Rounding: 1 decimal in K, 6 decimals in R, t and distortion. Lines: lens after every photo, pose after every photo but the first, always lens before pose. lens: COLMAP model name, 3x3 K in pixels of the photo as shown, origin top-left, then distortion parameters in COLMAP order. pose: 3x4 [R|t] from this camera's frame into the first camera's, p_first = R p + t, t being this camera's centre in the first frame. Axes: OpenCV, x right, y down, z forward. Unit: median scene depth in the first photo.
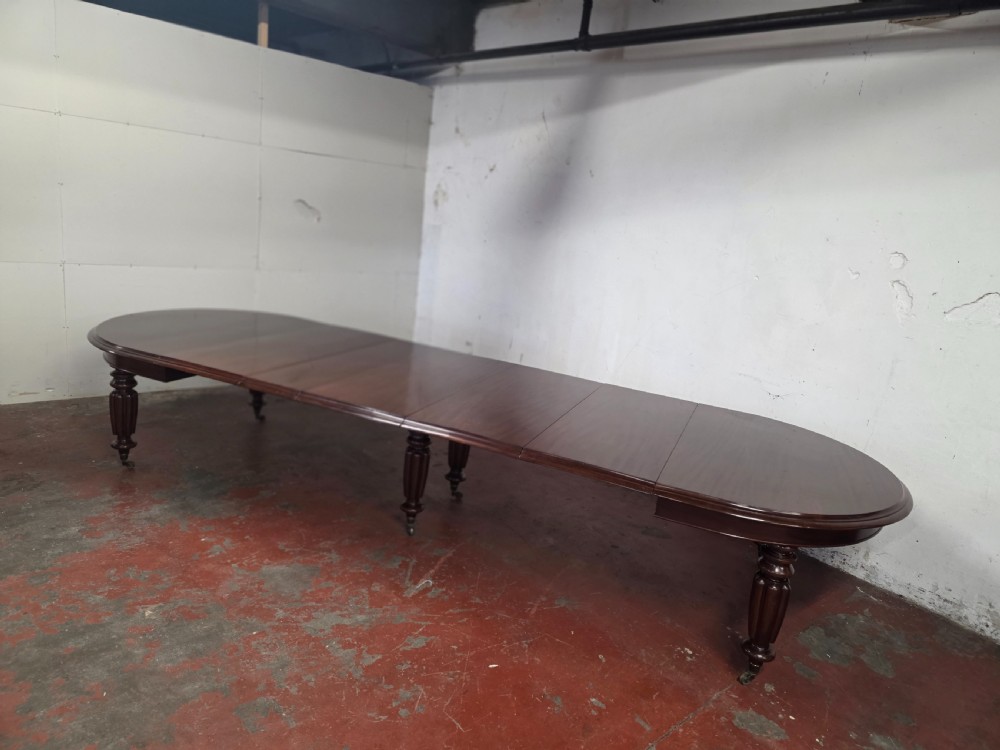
lens RADIAL K [[669.3, 0, 506.0], [0, 669.3, 365.2], [0, 0, 1]] dist [0.071022, -0.068938]
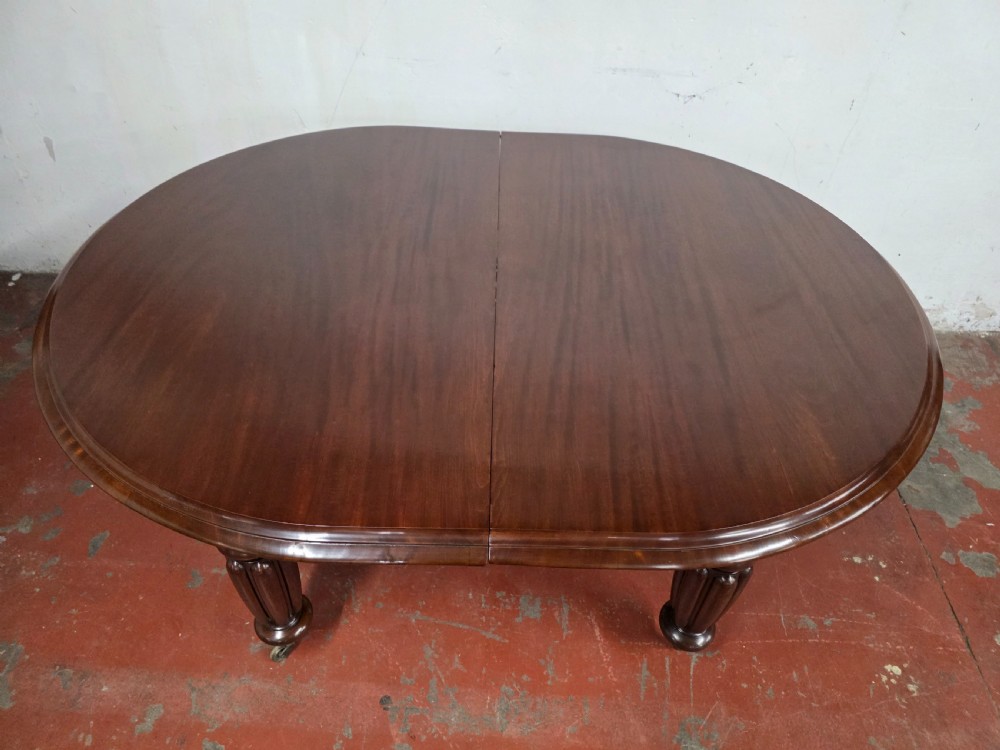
lens RADIAL K [[665.4, 0, 504.9], [0, 665.4, 376.1], [0, 0, 1]] dist [0.060244, -0.062013]
pose [[0.701492, -0.555957, 0.445894, -0.074339], [0.206828, 0.757546, 0.619150, -0.174587], [-0.682006, -0.342105, 0.646400, 0.809511]]
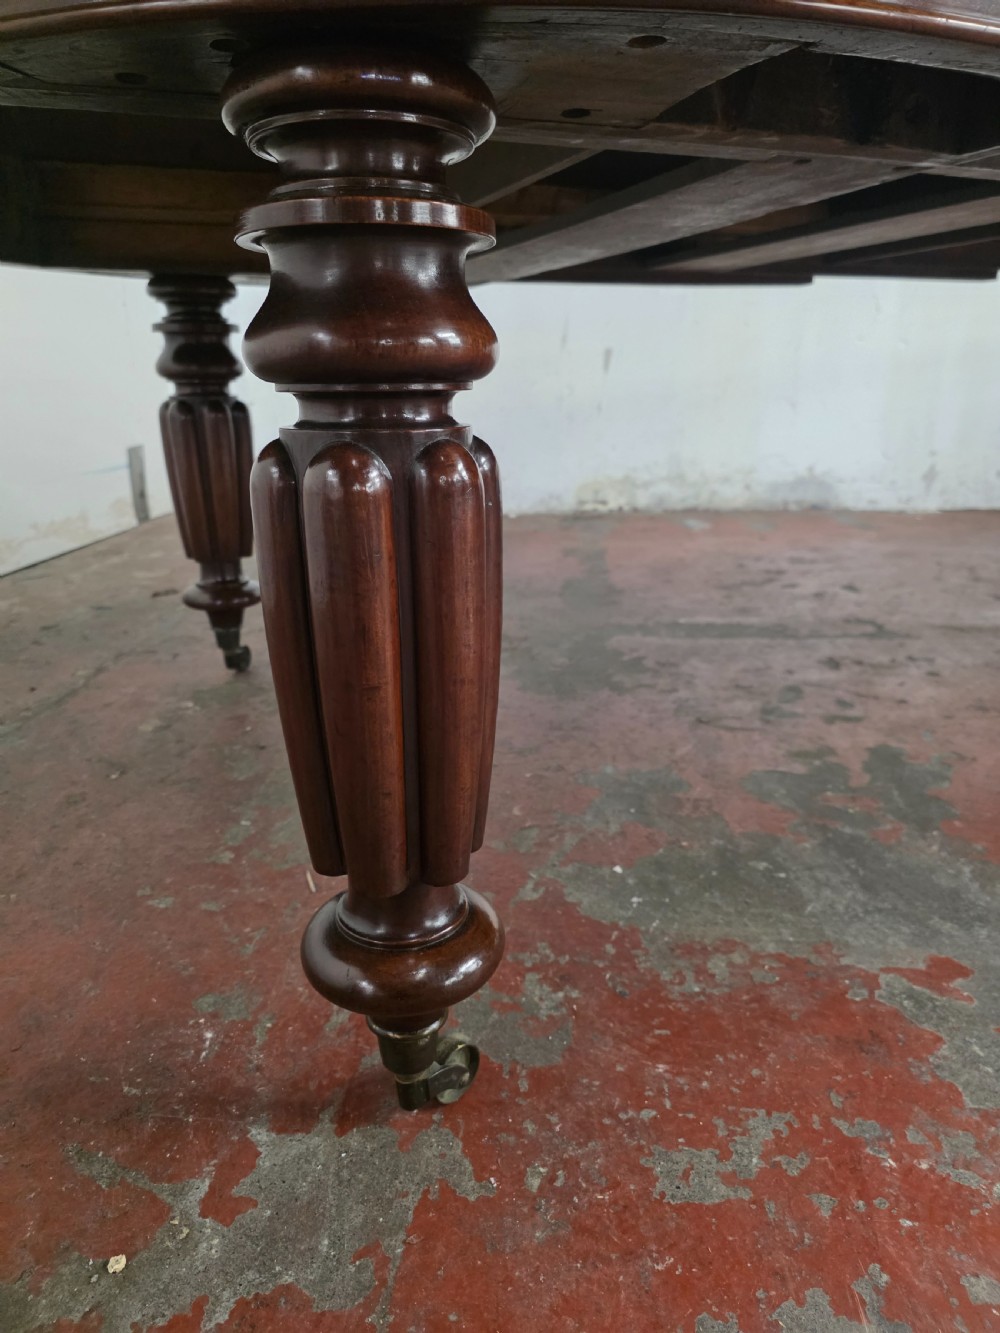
lens RADIAL K [[892.1, 0, 501.6], [0, 892.1, 687.9], [0, 0, 1]] dist [0.071022, -0.068938]
pose [[0.712291, -0.350210, 0.608272, -0.730963], [0.257230, 0.936580, 0.238015, 0.051829], [-0.653051, -0.013070, 0.757202, 1.022231]]
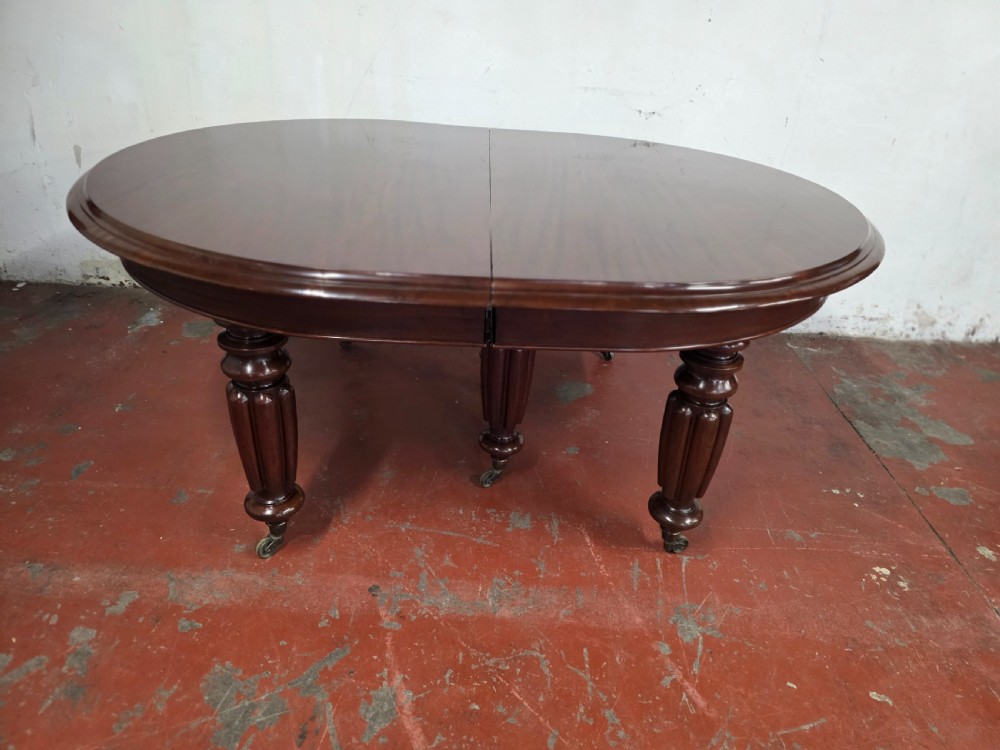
lens RADIAL K [[665.4, 0, 511.0], [0, 665.4, 379.7], [0, 0, 1]] dist [0.060244, -0.062013]
pose [[0.676487, -0.429365, 0.598340, -0.198200], [0.182385, 0.884827, 0.428740, -0.031693], [-0.713513, -0.180909, 0.676883, 0.744153]]
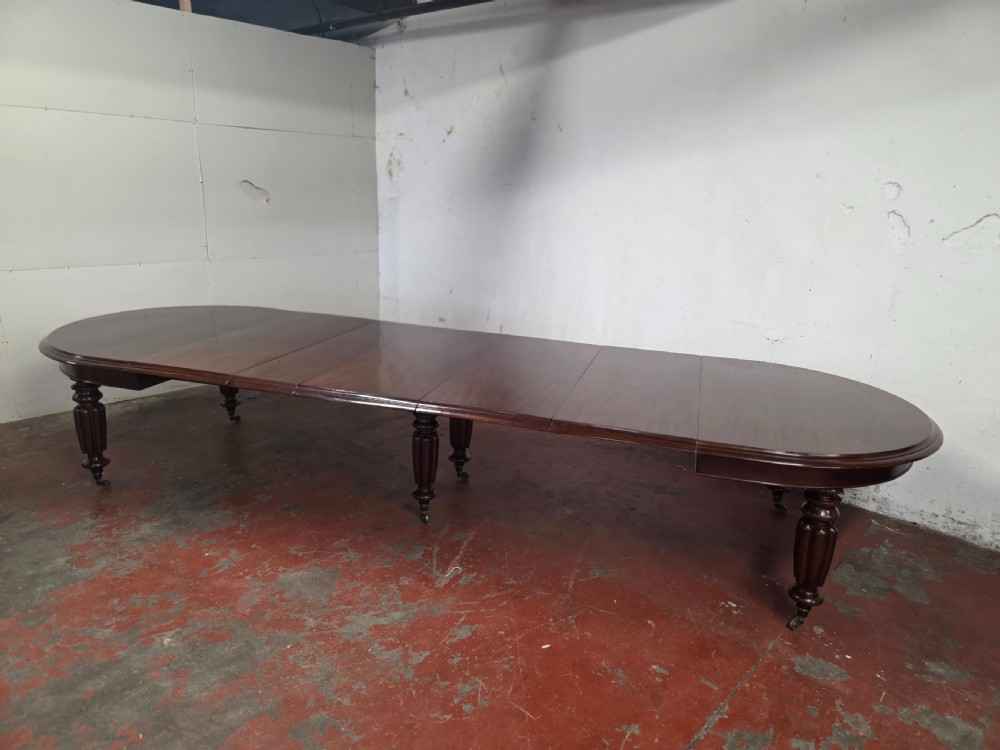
lens RADIAL K [[669.3, 0, 507.8], [0, 669.3, 377.6], [0, 0, 1]] dist [0.071022, -0.068938]
pose [[0.991418, -0.102385, 0.081289, -0.088033], [0.097436, 0.993265, 0.062690, -0.000878], [-0.087160, -0.054231, 0.994717, 0.054766]]
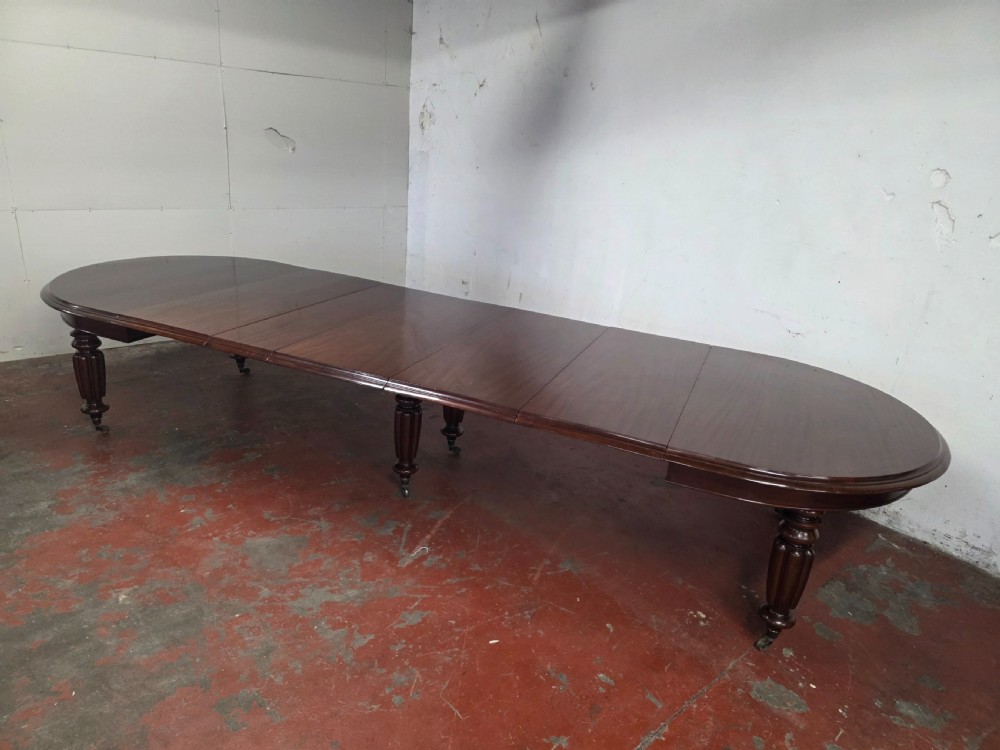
lens RADIAL K [[669.3, 0, 510.1], [0, 669.3, 379.1], [0, 0, 1]] dist [0.071022, -0.068938]
pose [[0.999462, -0.032309, -0.005672, 0.016318], [0.032768, 0.991310, 0.127401, -0.027623], [0.001507, -0.127518, 0.991835, 0.093048]]
